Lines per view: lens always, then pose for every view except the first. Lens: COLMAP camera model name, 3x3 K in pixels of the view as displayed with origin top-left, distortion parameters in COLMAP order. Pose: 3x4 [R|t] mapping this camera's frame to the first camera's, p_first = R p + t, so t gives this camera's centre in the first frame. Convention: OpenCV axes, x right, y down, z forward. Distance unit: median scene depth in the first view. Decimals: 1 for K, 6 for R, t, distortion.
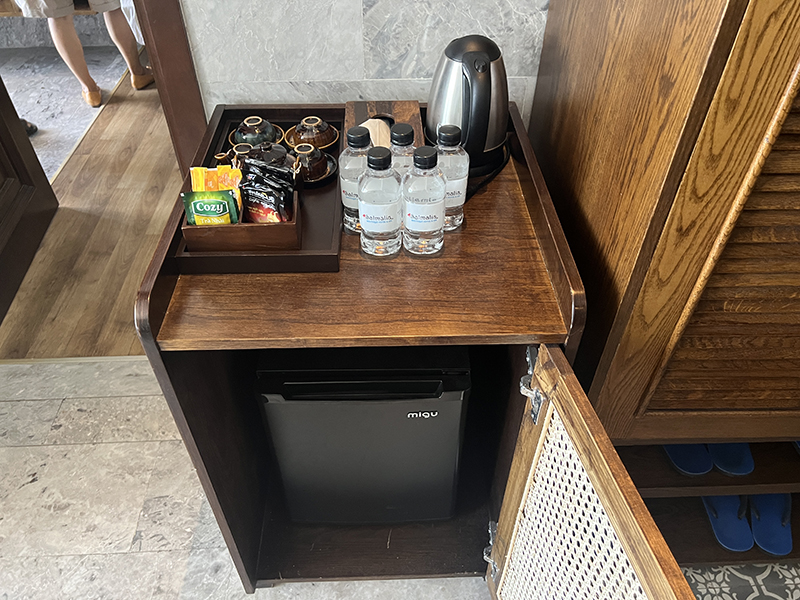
lens RADIAL K [[597.7, 0, 399.1], [0, 597.7, 302.6], [0, 0, 1]] dist [0.057753, -0.066890]
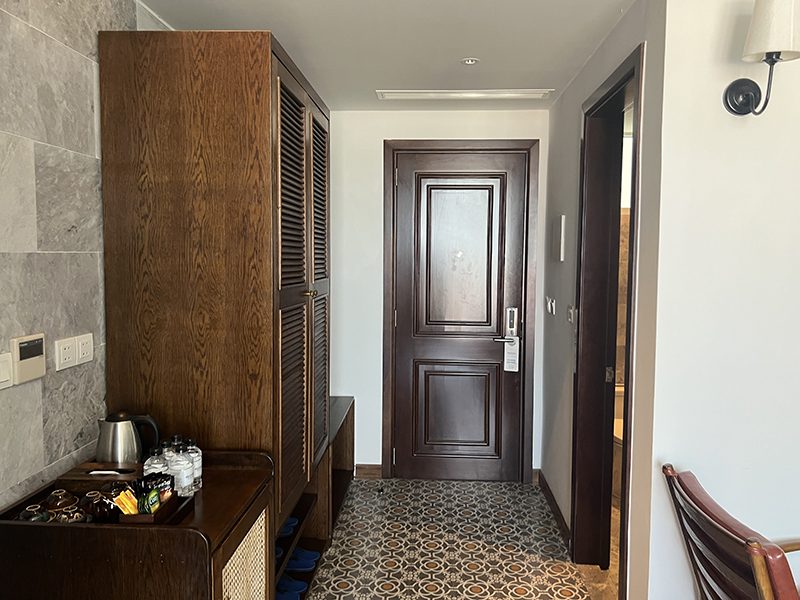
lens RADIAL K [[597.7, 0, 400.5], [0, 597.7, 299.1], [0, 0, 1]] dist [0.057753, -0.066890]
pose [[0.099181, -0.075575, 0.992195, -1.484210], [0.678778, 0.734246, -0.011924, -0.059015], [-0.727615, 0.674663, 0.124122, -0.128169]]
